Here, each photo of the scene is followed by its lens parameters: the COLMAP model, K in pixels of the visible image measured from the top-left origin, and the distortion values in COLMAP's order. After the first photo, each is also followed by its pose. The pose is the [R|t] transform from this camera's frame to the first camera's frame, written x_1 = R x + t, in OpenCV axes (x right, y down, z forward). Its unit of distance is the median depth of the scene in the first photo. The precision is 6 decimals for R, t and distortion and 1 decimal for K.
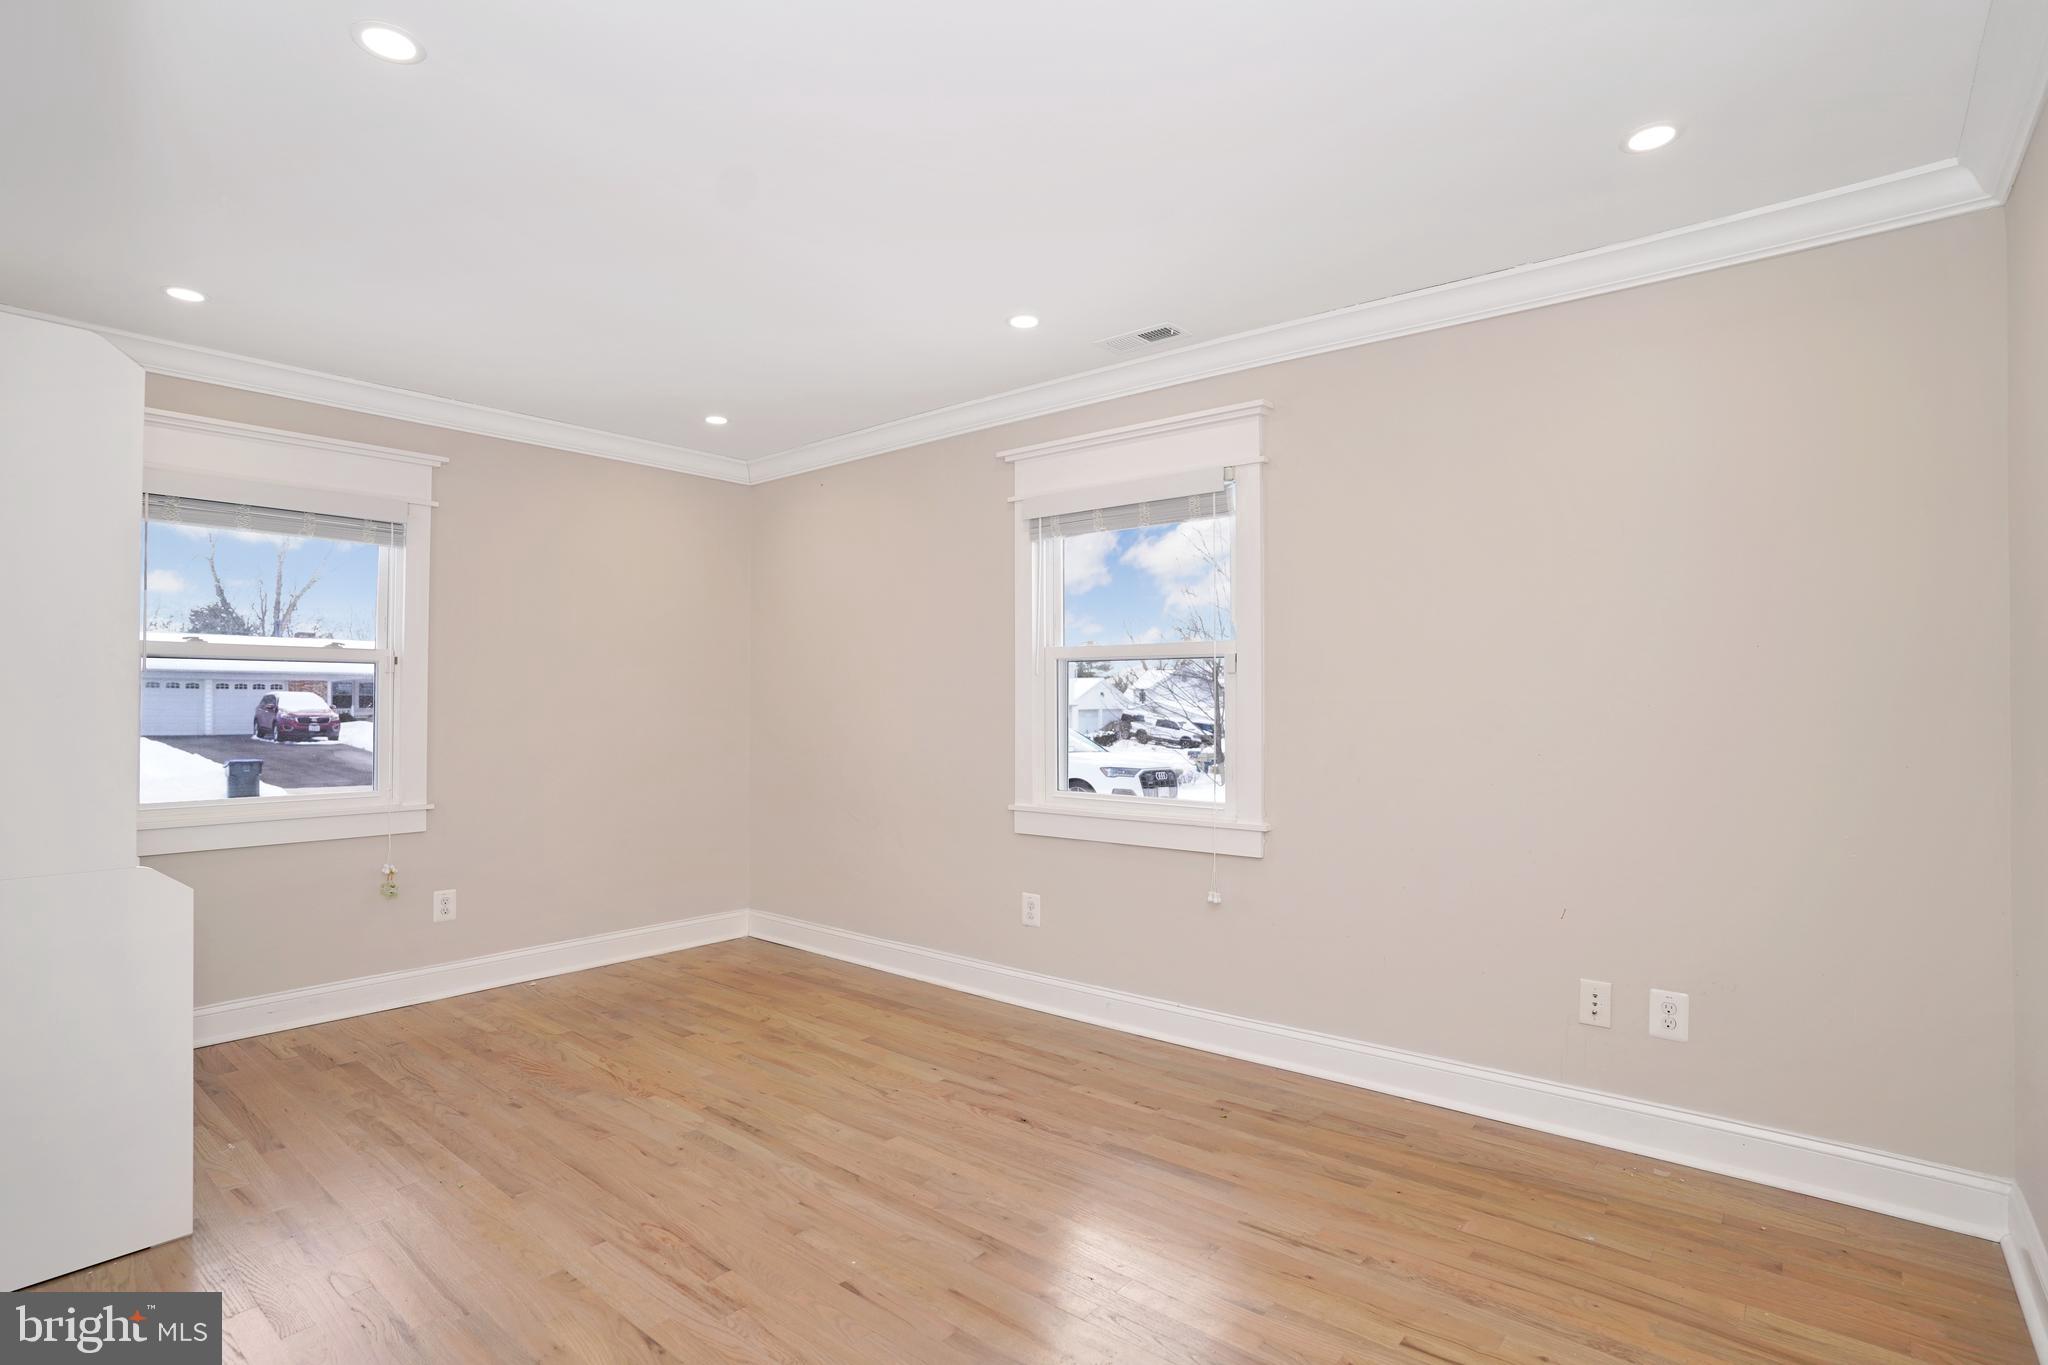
lens RADIAL K [[978.8, 0, 1024.0], [0, 978.8, 682.5], [0, 0, 1]] dist [-0.051111, 0.020036]
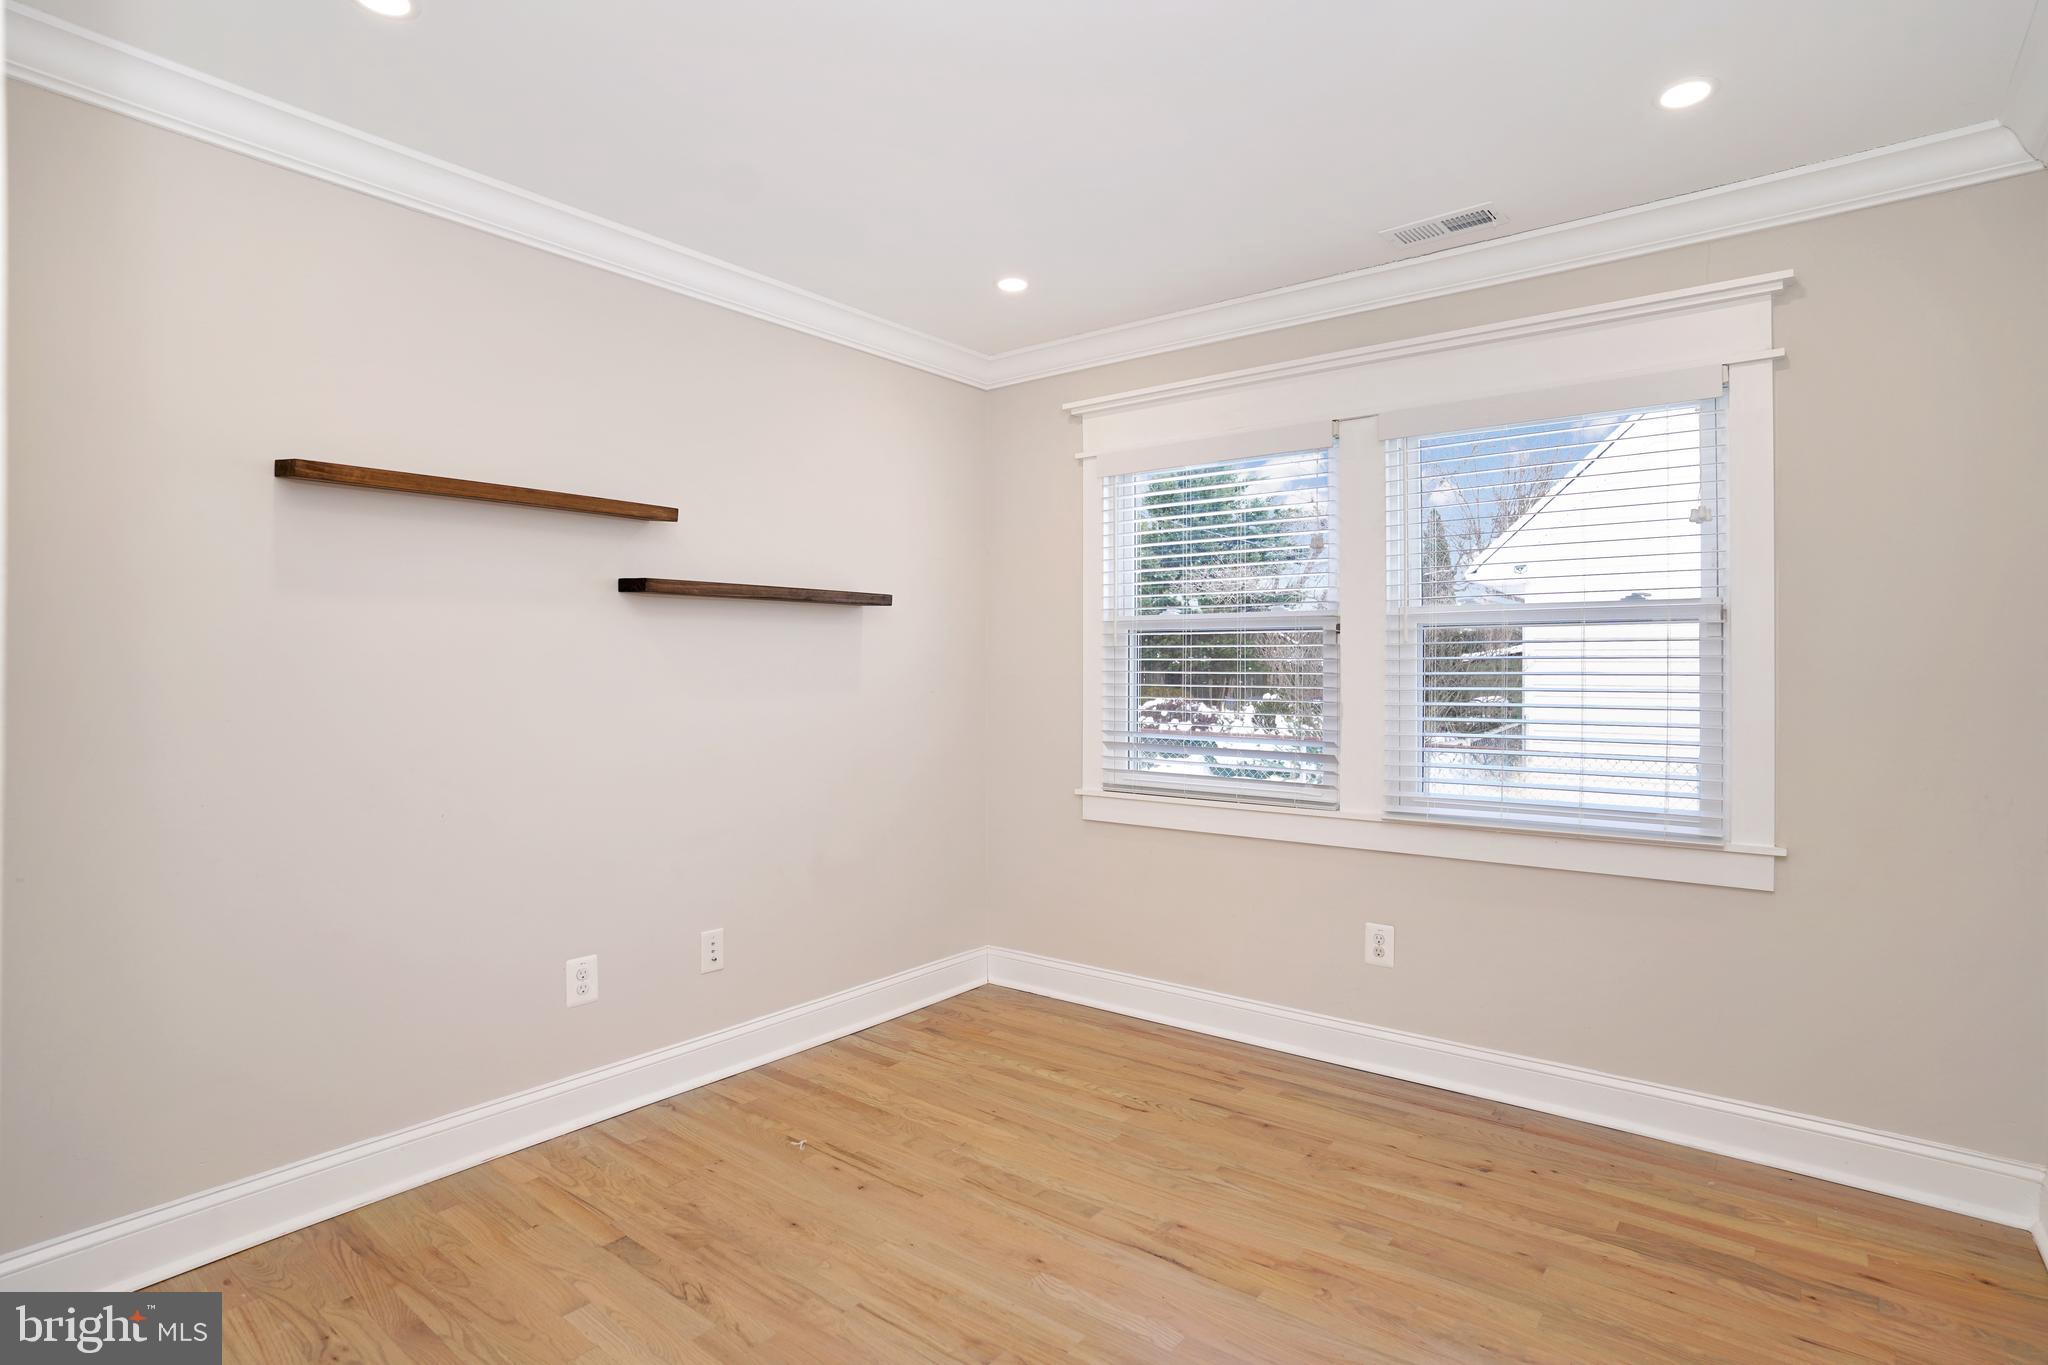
lens RADIAL K [[1002.0, 0, 1024.0], [0, 1002.0, 682.5], [0, 0, 1]] dist [-0.065371, 0.026415]
pose [[0.999905, 0.005145, 0.012812, -0.103791], [-0.005478, 0.999645, 0.026073, 0.001063], [-0.012674, -0.026141, 0.999578, 0.082356]]
